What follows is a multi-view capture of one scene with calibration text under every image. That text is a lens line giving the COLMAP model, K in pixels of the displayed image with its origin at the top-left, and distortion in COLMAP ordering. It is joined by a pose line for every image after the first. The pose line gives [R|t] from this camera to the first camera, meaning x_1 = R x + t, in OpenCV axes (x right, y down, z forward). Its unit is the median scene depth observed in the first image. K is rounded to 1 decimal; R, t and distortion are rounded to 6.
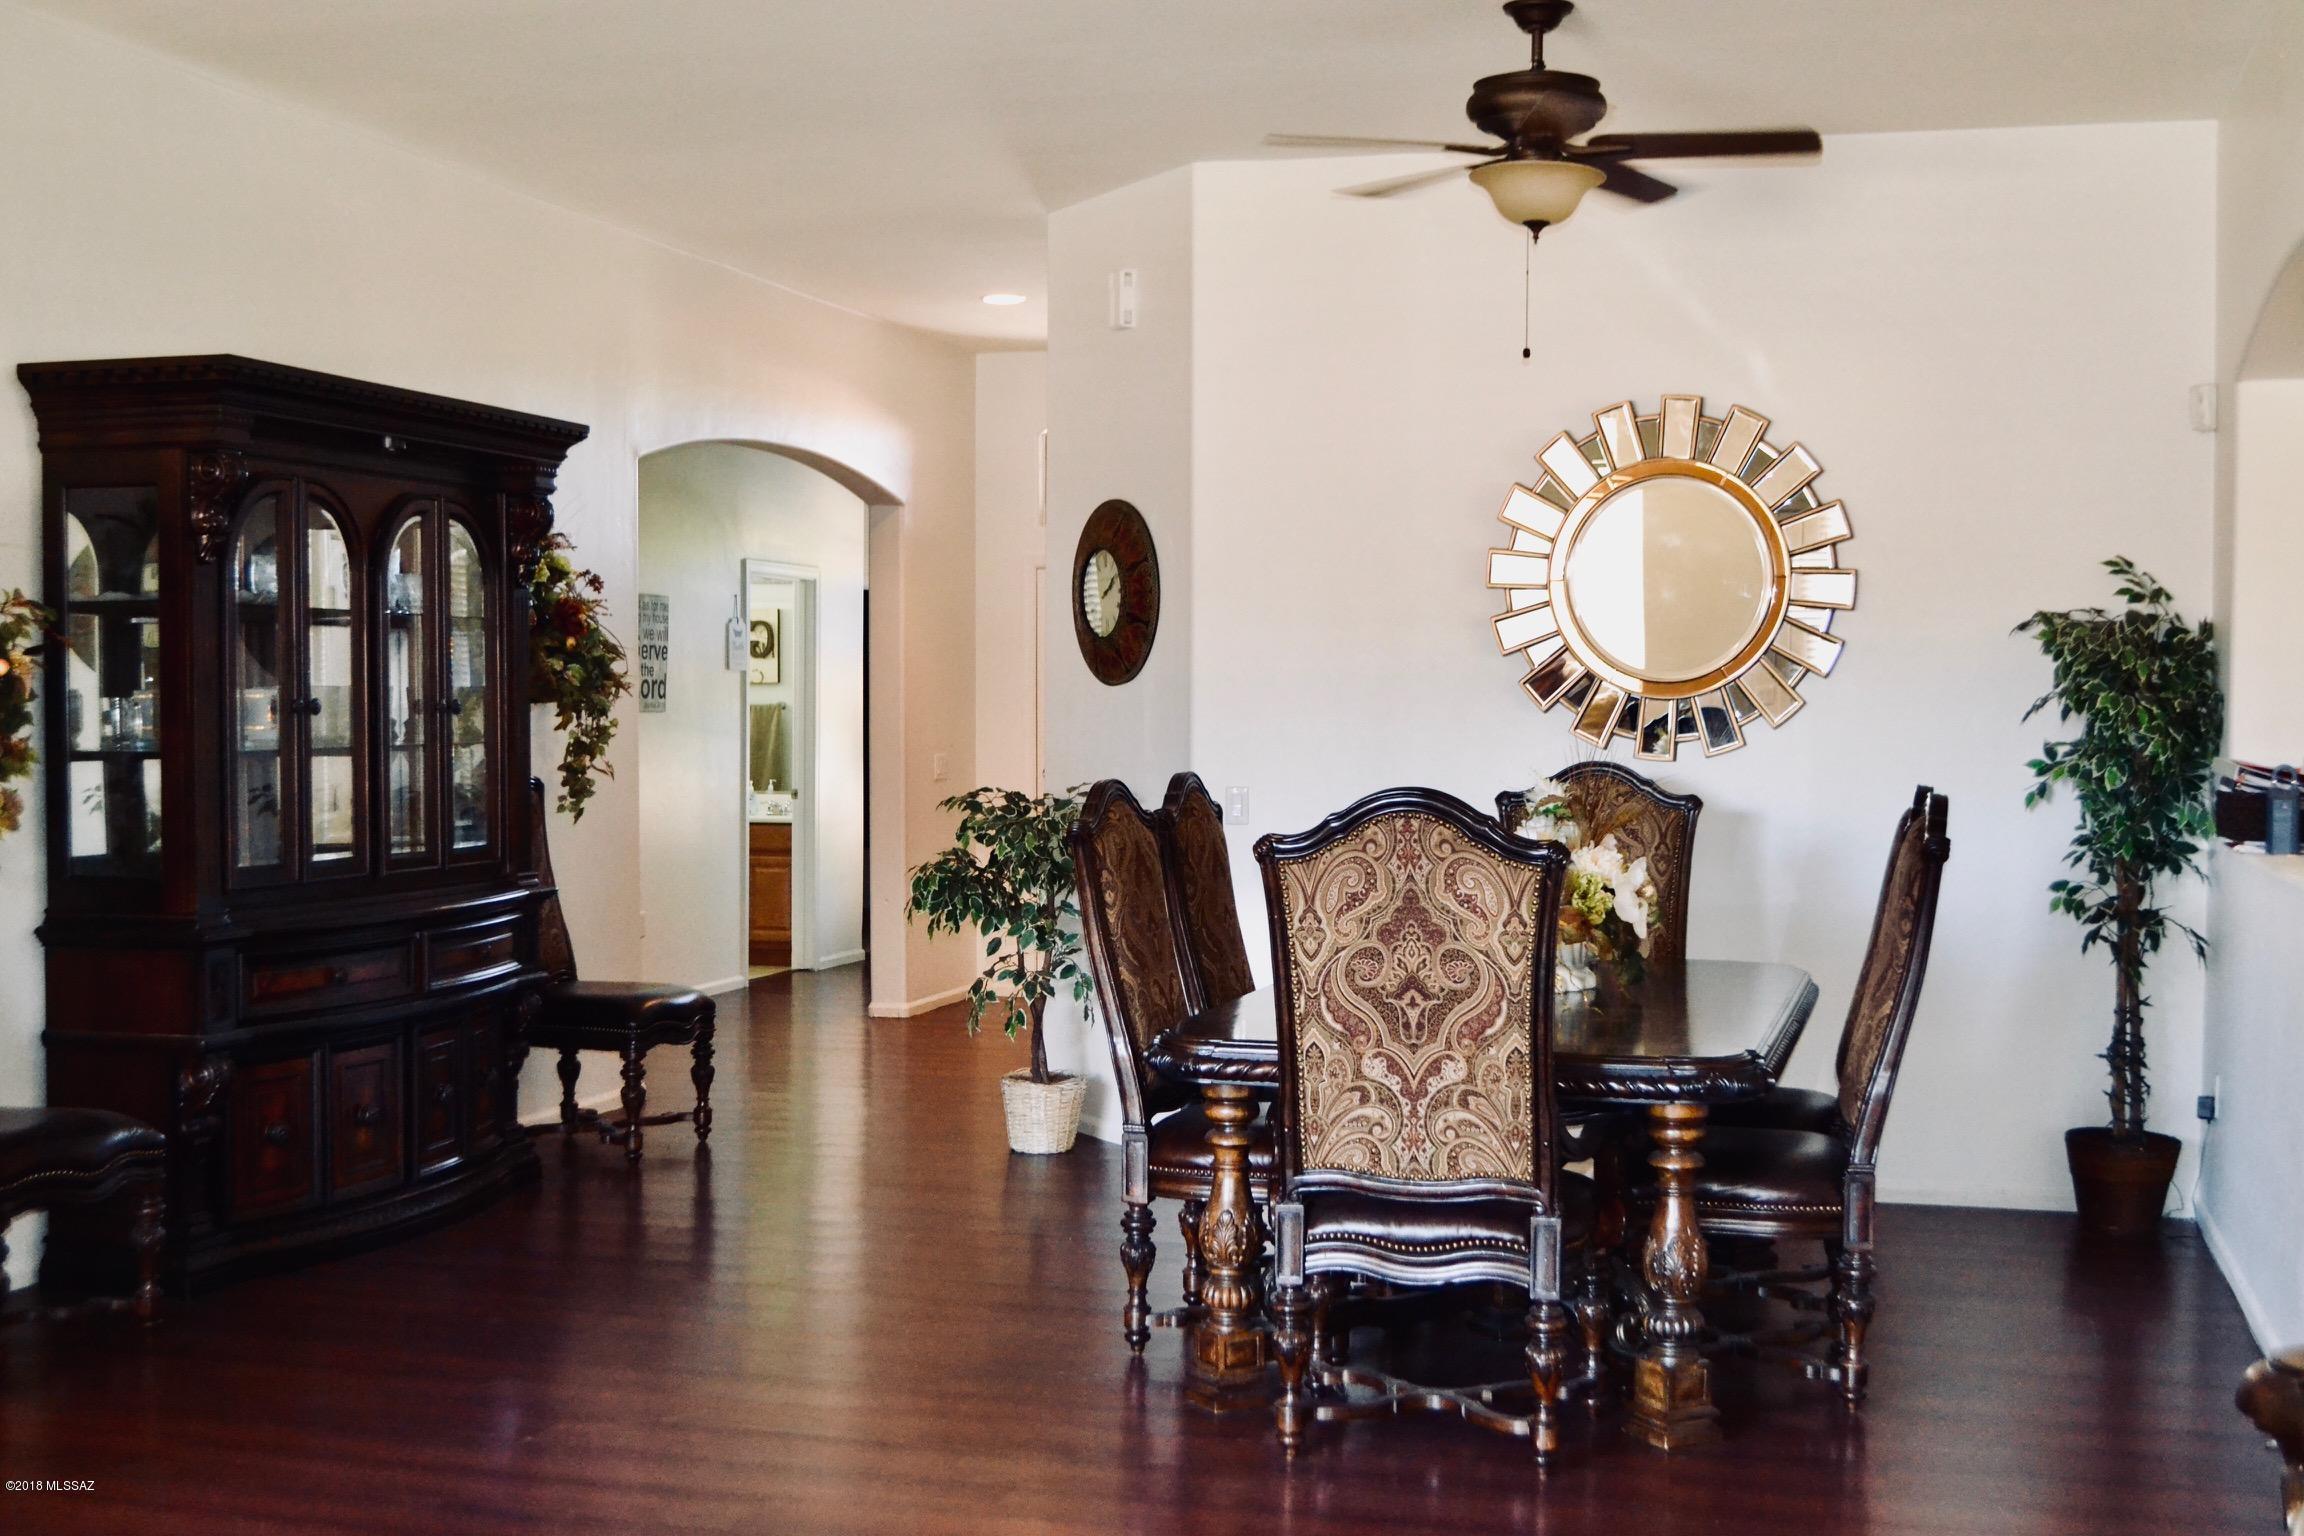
lens RADIAL K [[2773.3, 0, 1145.6], [0, 2773.3, 810.9], [0, 0, 1]] dist [-0.050895, -0.016156]
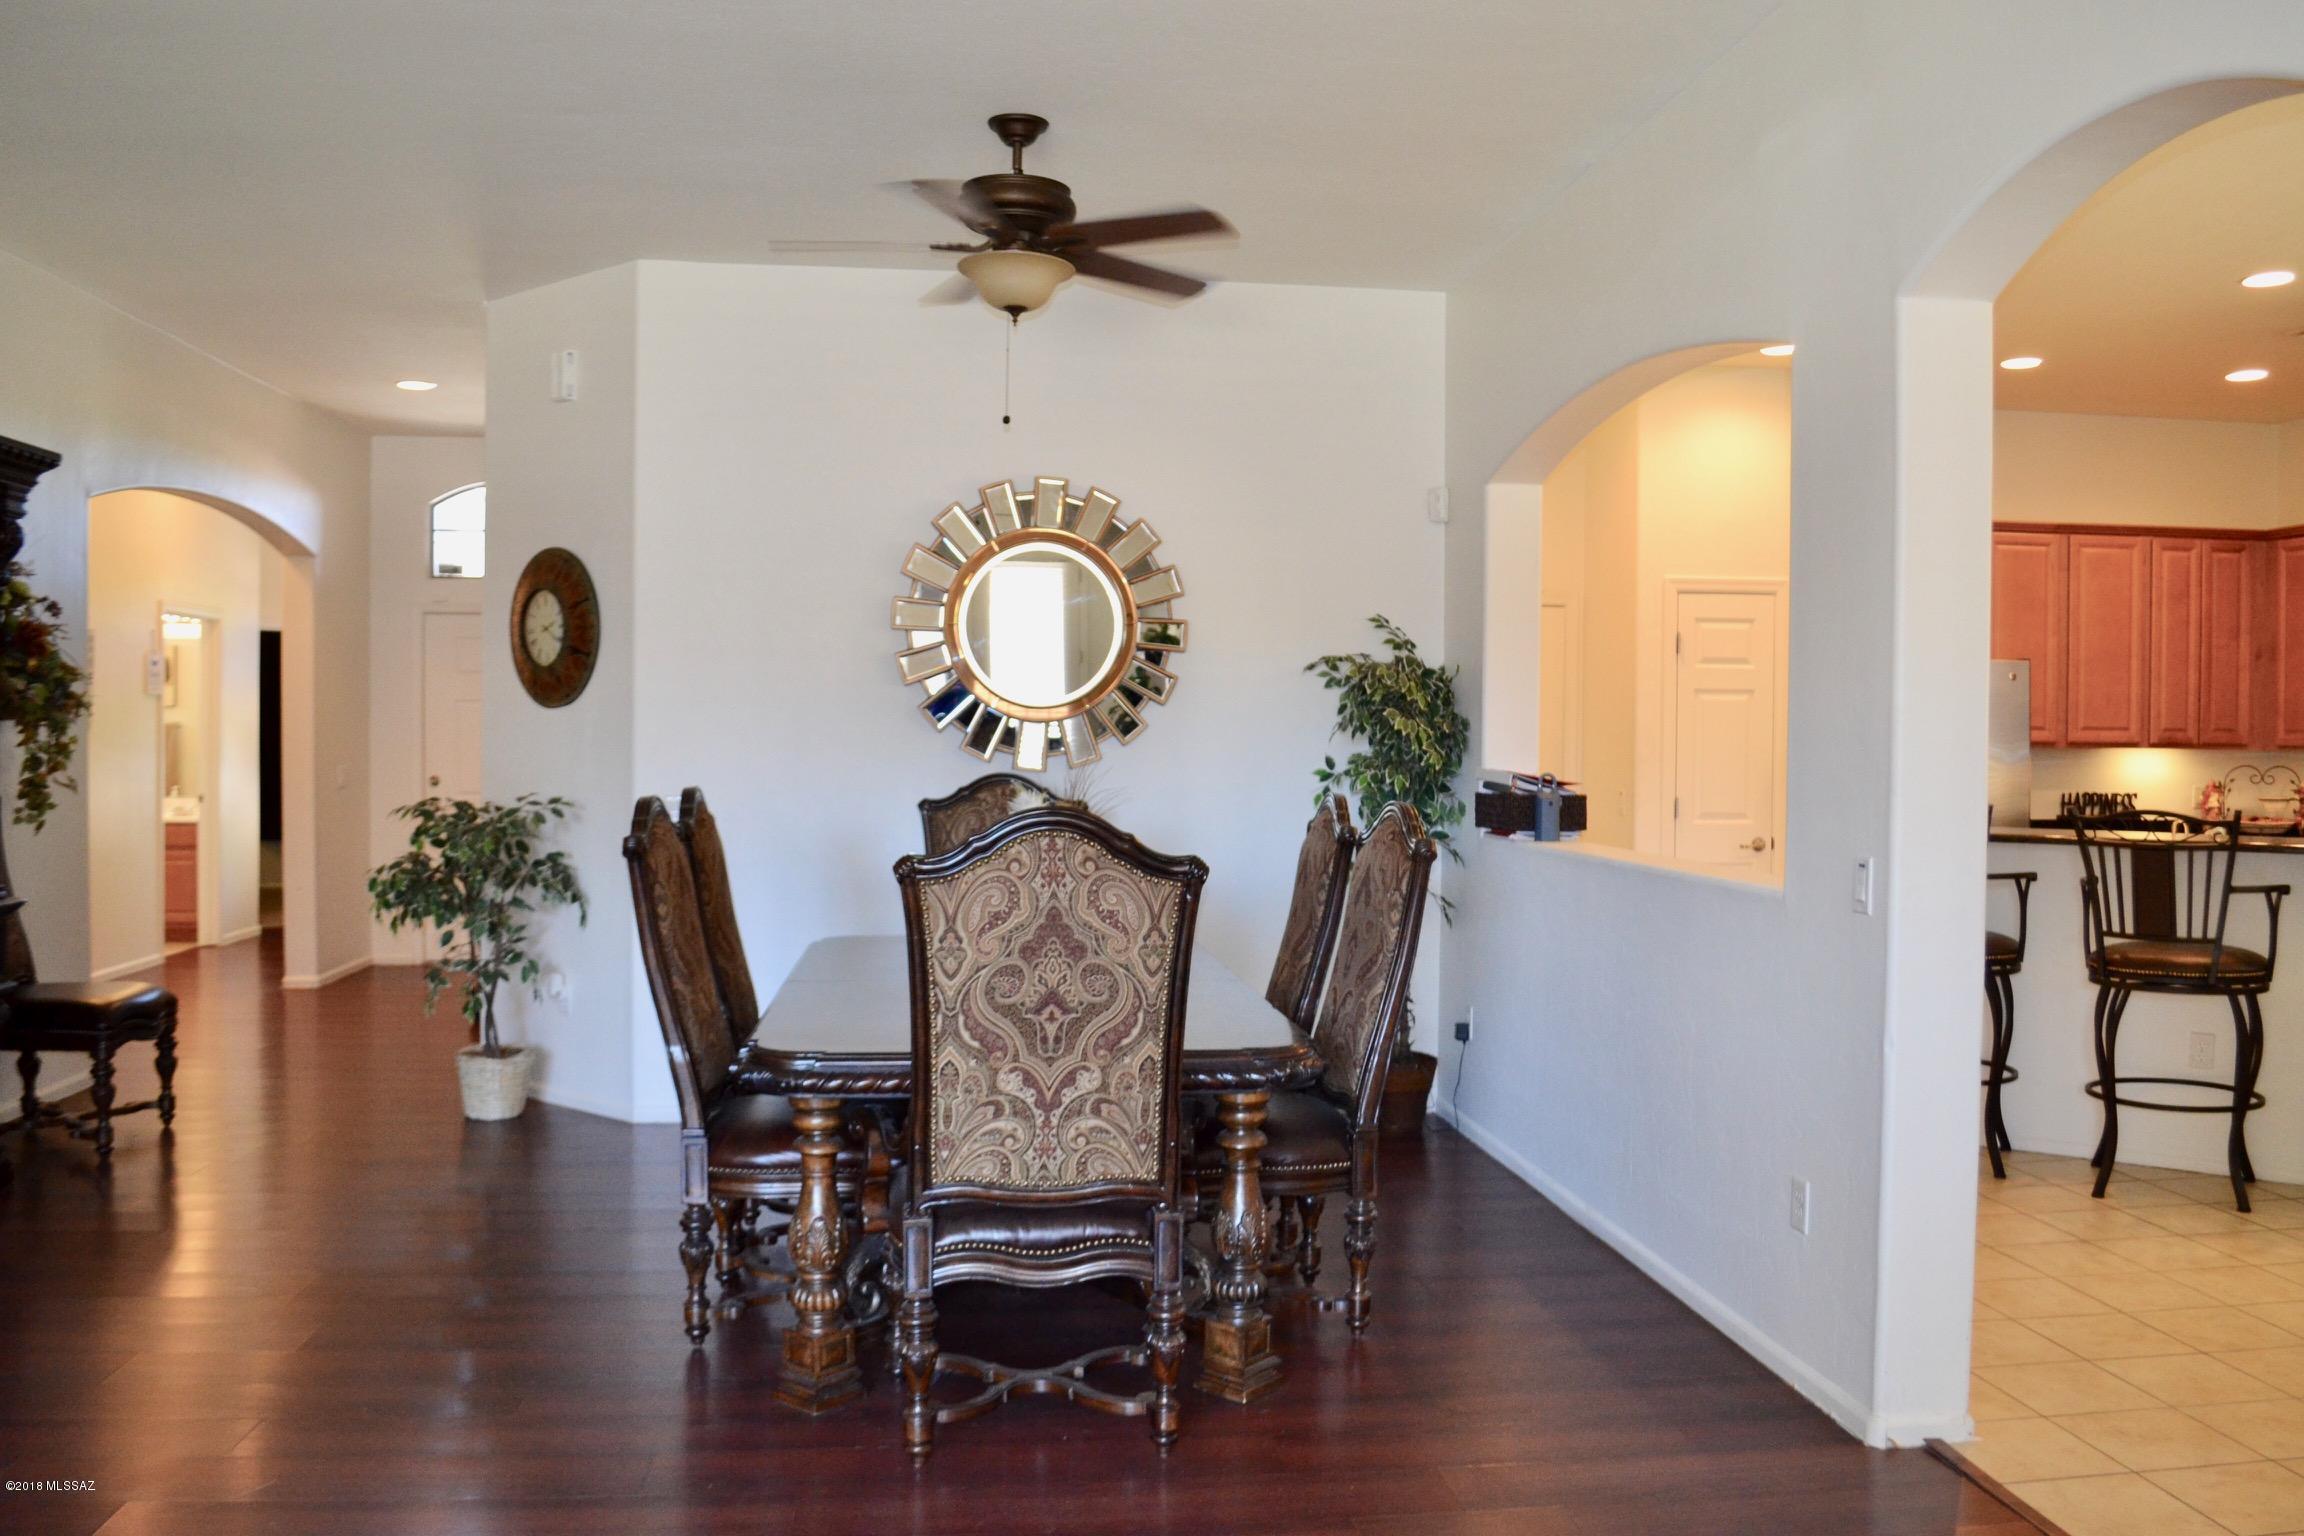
lens RADIAL K [[1831.8, 0, 1180.5], [0, 1831.8, 765.9], [0, 0, 1]] dist [-0.083437, 0.005204]
pose [[0.918581, -0.004090, 0.395211, -0.112496], [0.010671, 0.999839, -0.014453, -0.011688], [-0.395088, 0.017494, 0.918477, 0.324764]]
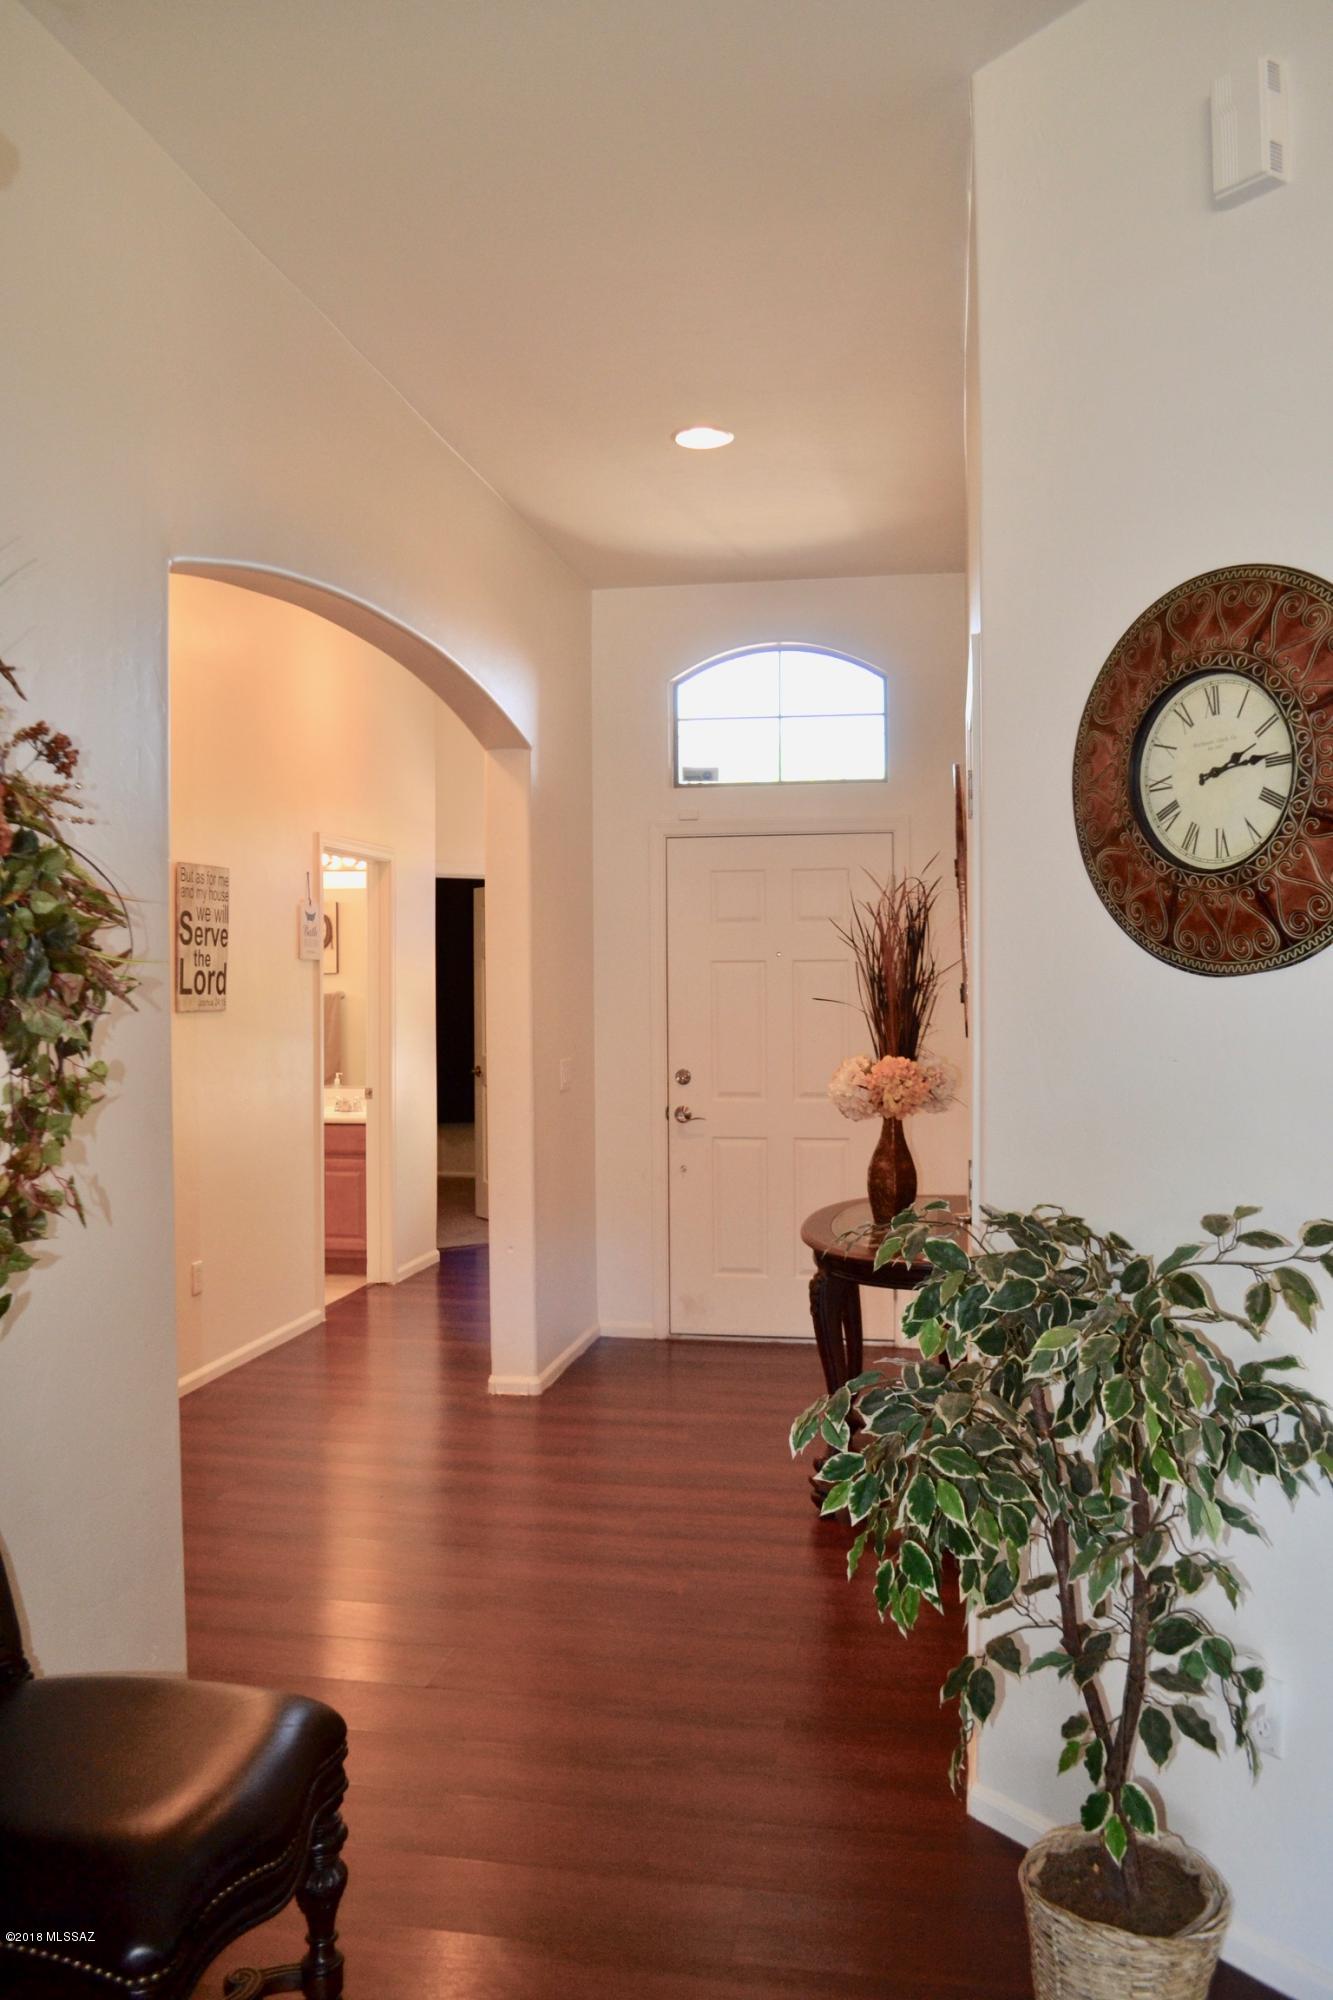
lens RADIAL K [[1590.1, 0, 666.5], [0, 1590.1, 1000.0], [0, 0, 1]] dist [-0.083437, 0.005204]
pose [[0.995131, -0.011430, 0.097893, -0.206973], [0.014050, 0.999560, -0.026111, -0.057171], [-0.097551, 0.027359, 0.994854, 1.208244]]
